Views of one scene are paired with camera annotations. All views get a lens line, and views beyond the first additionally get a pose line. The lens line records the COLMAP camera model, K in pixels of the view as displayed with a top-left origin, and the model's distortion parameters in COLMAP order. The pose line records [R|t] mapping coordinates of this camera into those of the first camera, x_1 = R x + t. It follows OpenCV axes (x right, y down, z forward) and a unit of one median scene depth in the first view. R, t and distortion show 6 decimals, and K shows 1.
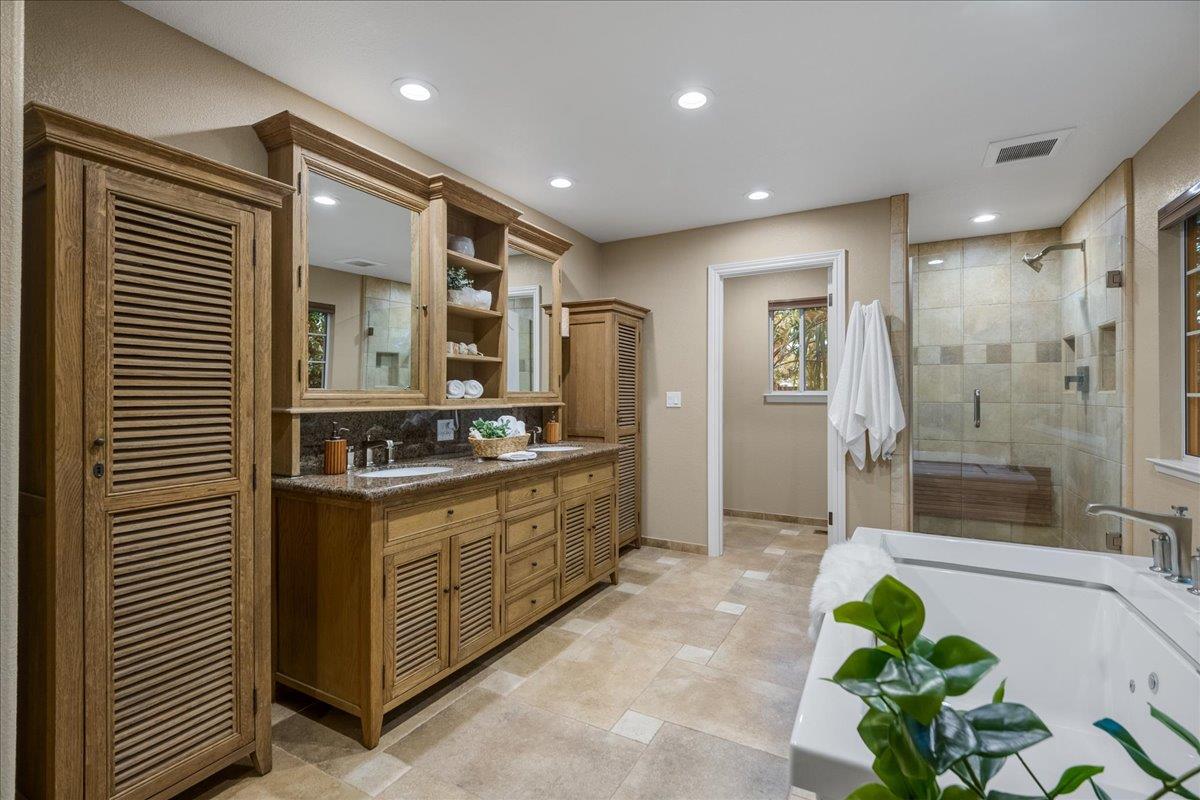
lens RADIAL K [[534.9, 0, 598.6], [0, 534.9, 396.6], [0, 0, 1]] dist [0.001153, -0.000670]
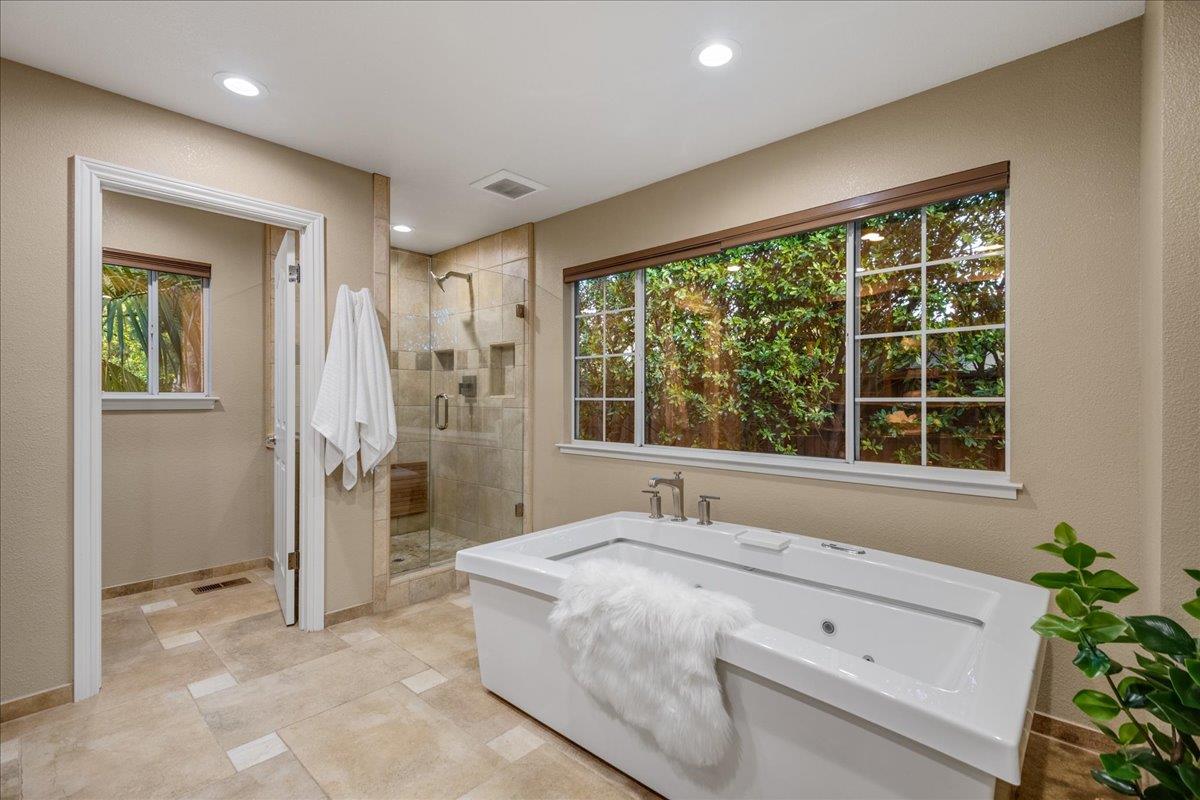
lens RADIAL K [[534.9, 0, 598.6], [0, 534.9, 396.6], [0, 0, 1]] dist [0.001153, -0.000670]
pose [[0.219334, 0.006142, 0.975630, -0.235056], [0.000936, 0.999978, -0.006506, -0.000178], [-0.975649, 0.002340, 0.219324, 0.445437]]
